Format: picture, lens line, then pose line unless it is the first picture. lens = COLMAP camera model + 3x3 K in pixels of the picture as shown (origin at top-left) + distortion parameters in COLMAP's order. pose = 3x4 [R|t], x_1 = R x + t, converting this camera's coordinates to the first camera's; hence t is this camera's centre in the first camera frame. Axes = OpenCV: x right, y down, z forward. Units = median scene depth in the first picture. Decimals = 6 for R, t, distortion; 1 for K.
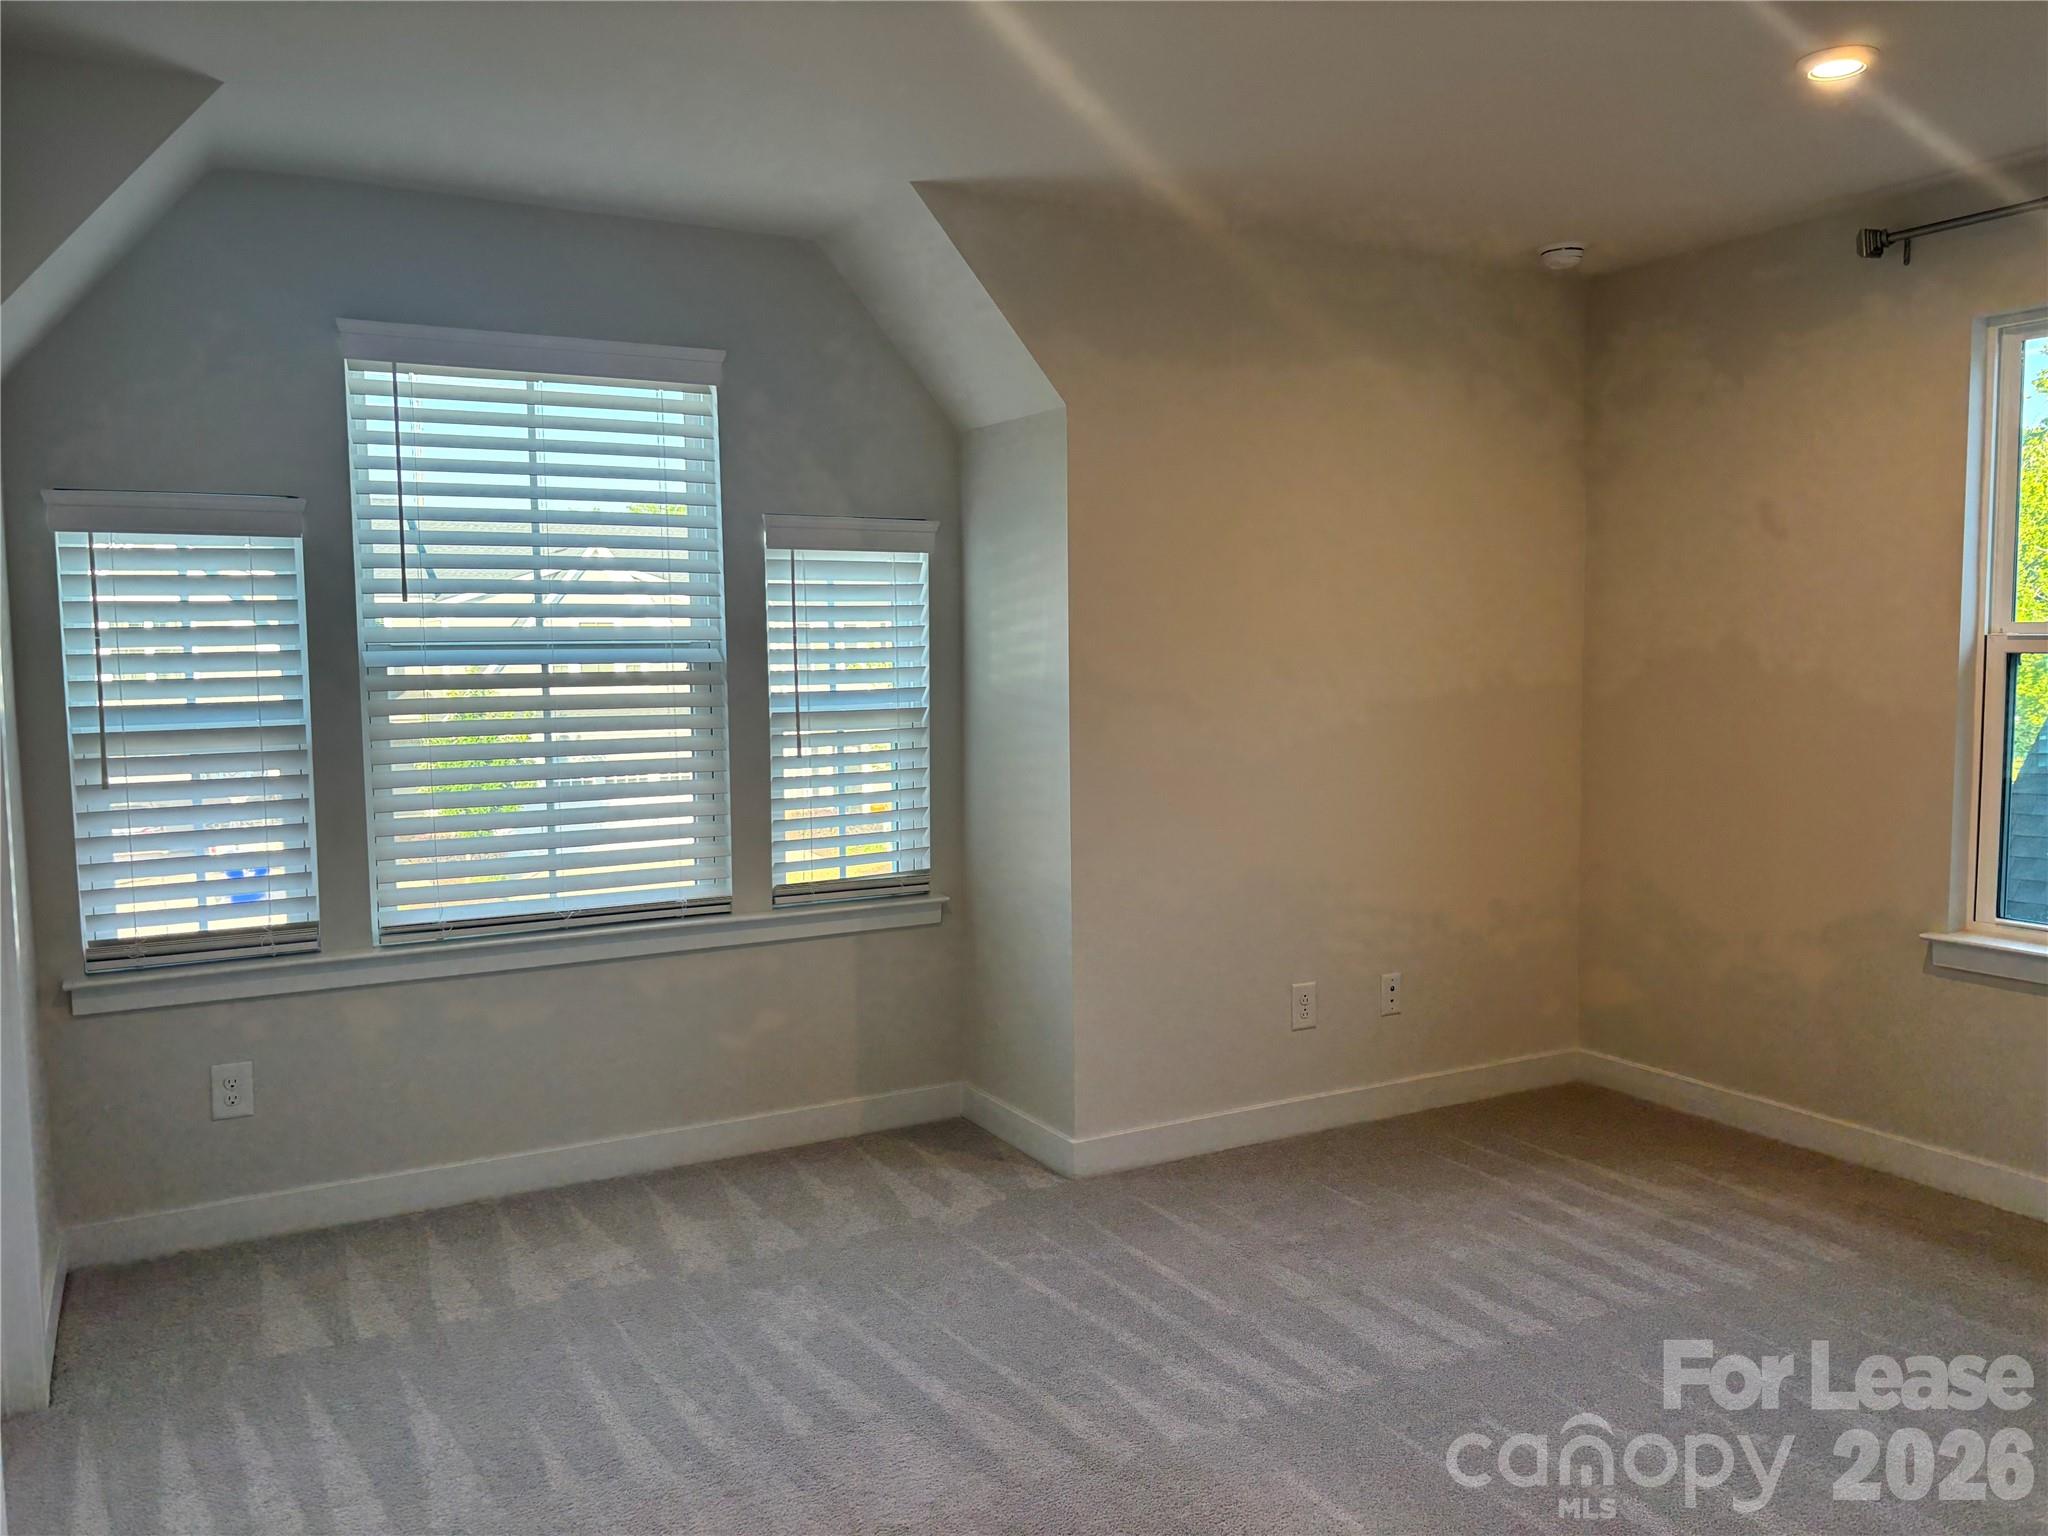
lens RADIAL K [[1548.6, 0, 1031.2], [0, 1548.6, 780.6], [0, 0, 1]] dist [0.011201, 0.001452]
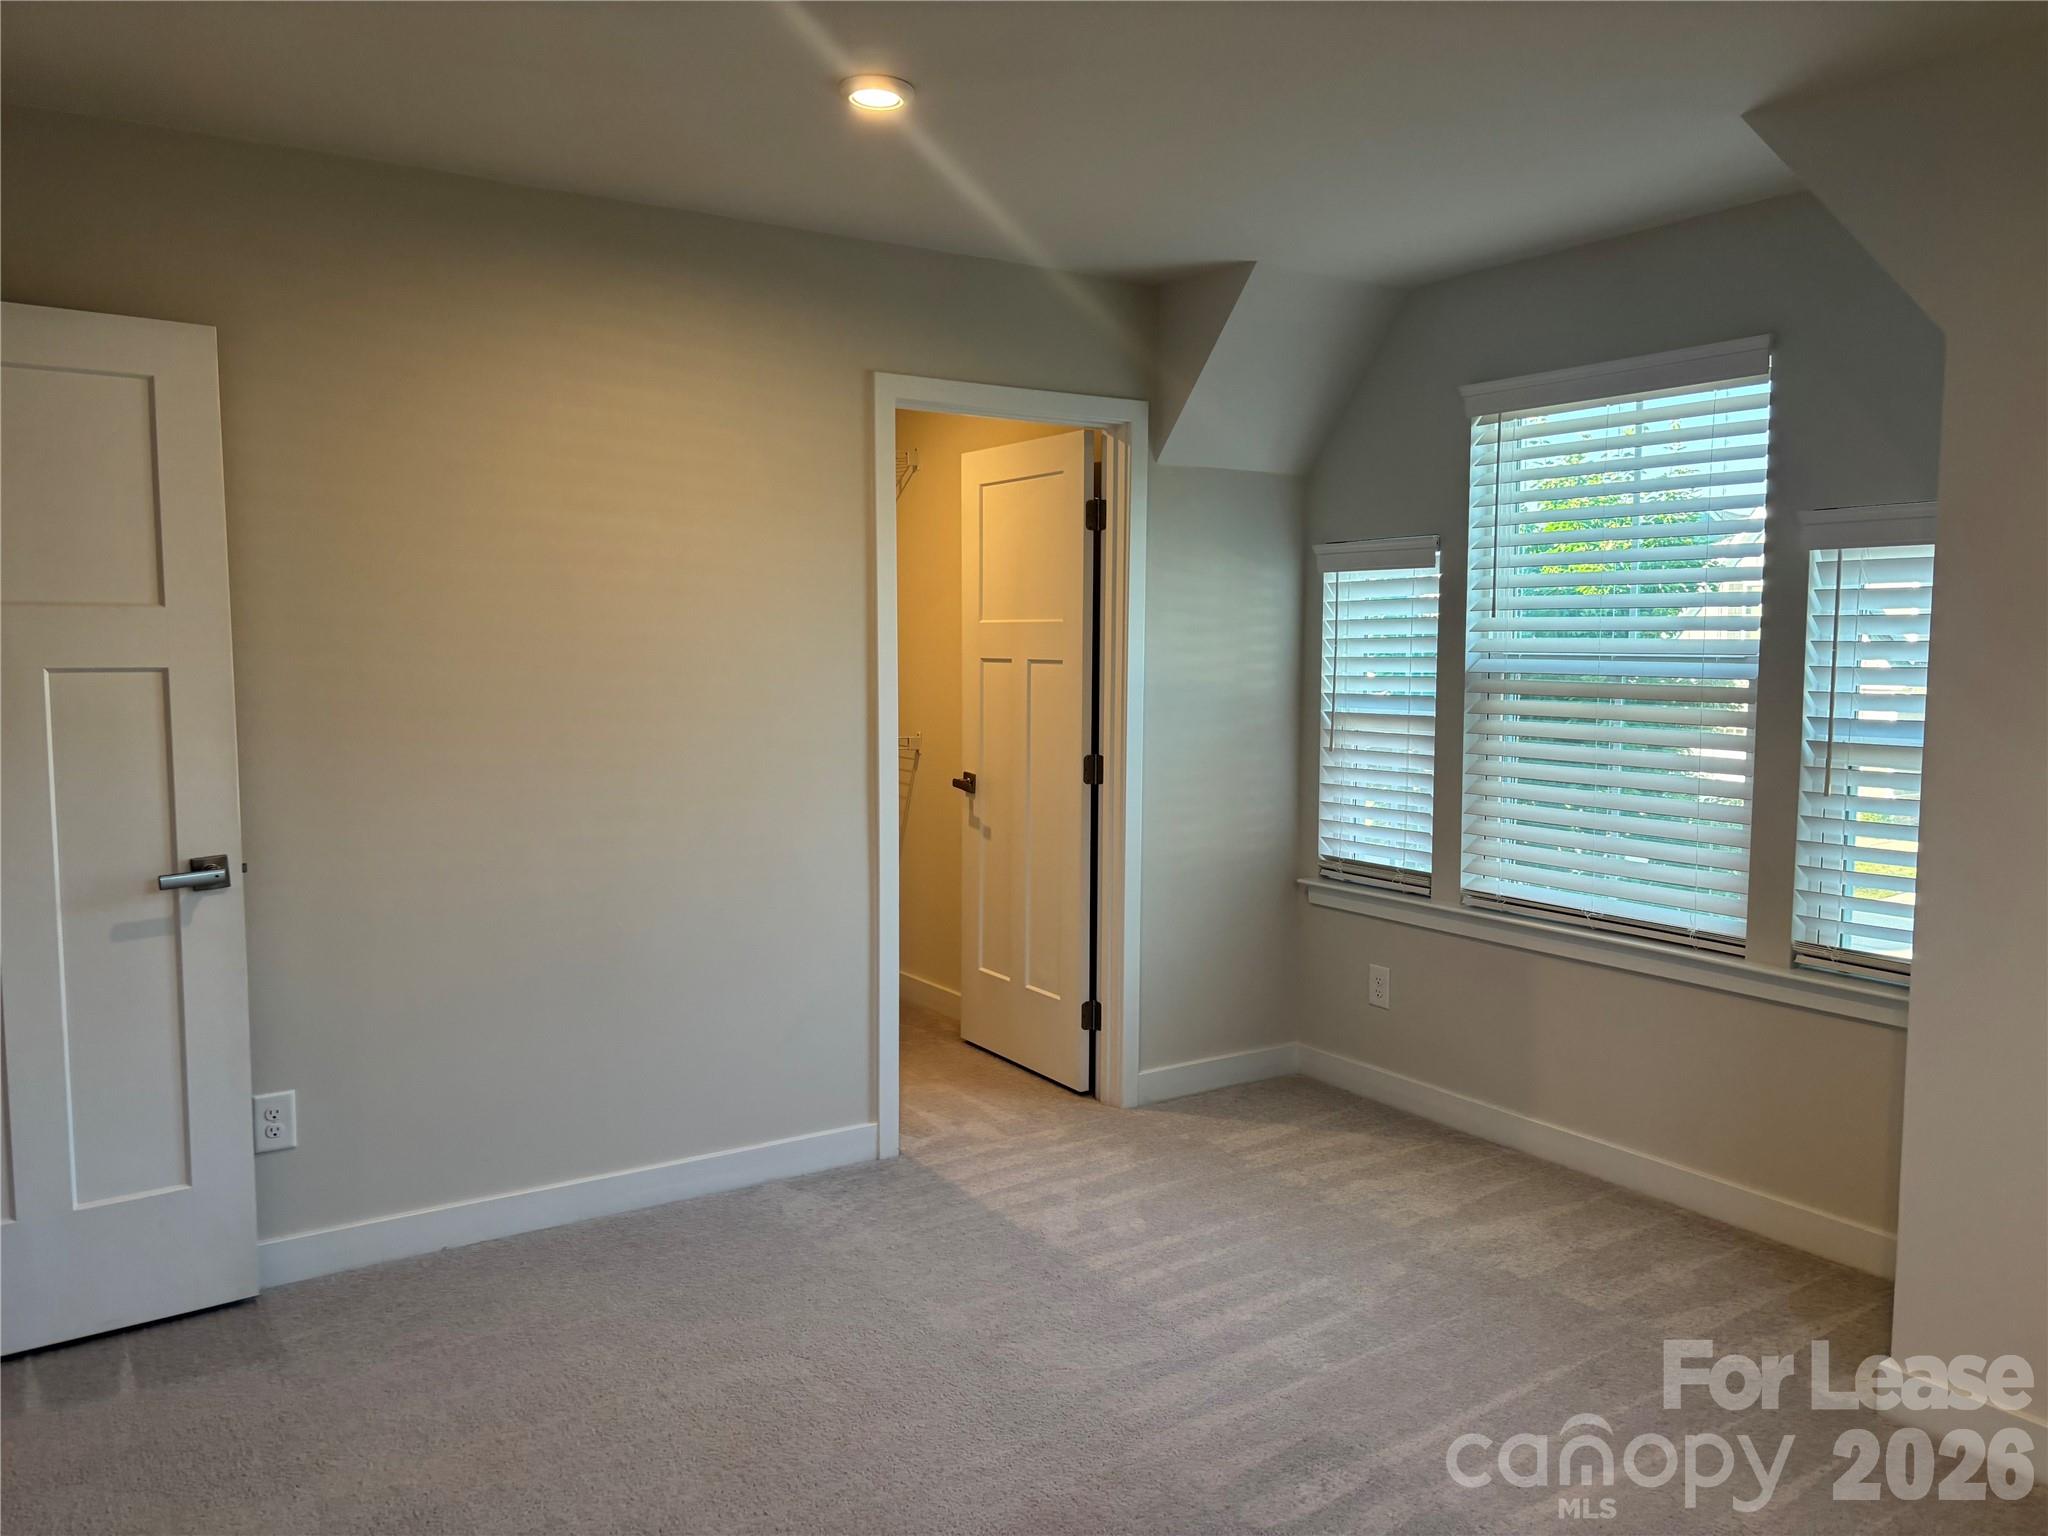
lens RADIAL K [[1548.6, 0, 1031.2], [0, 1548.6, 780.6], [0, 0, 1]] dist [0.011201, 0.001452]
pose [[0.072265, 0.101831, -0.992173, 0.719668], [-0.095781, 0.990885, 0.094723, -0.067982], [0.992776, 0.088186, 0.081360, 0.551635]]
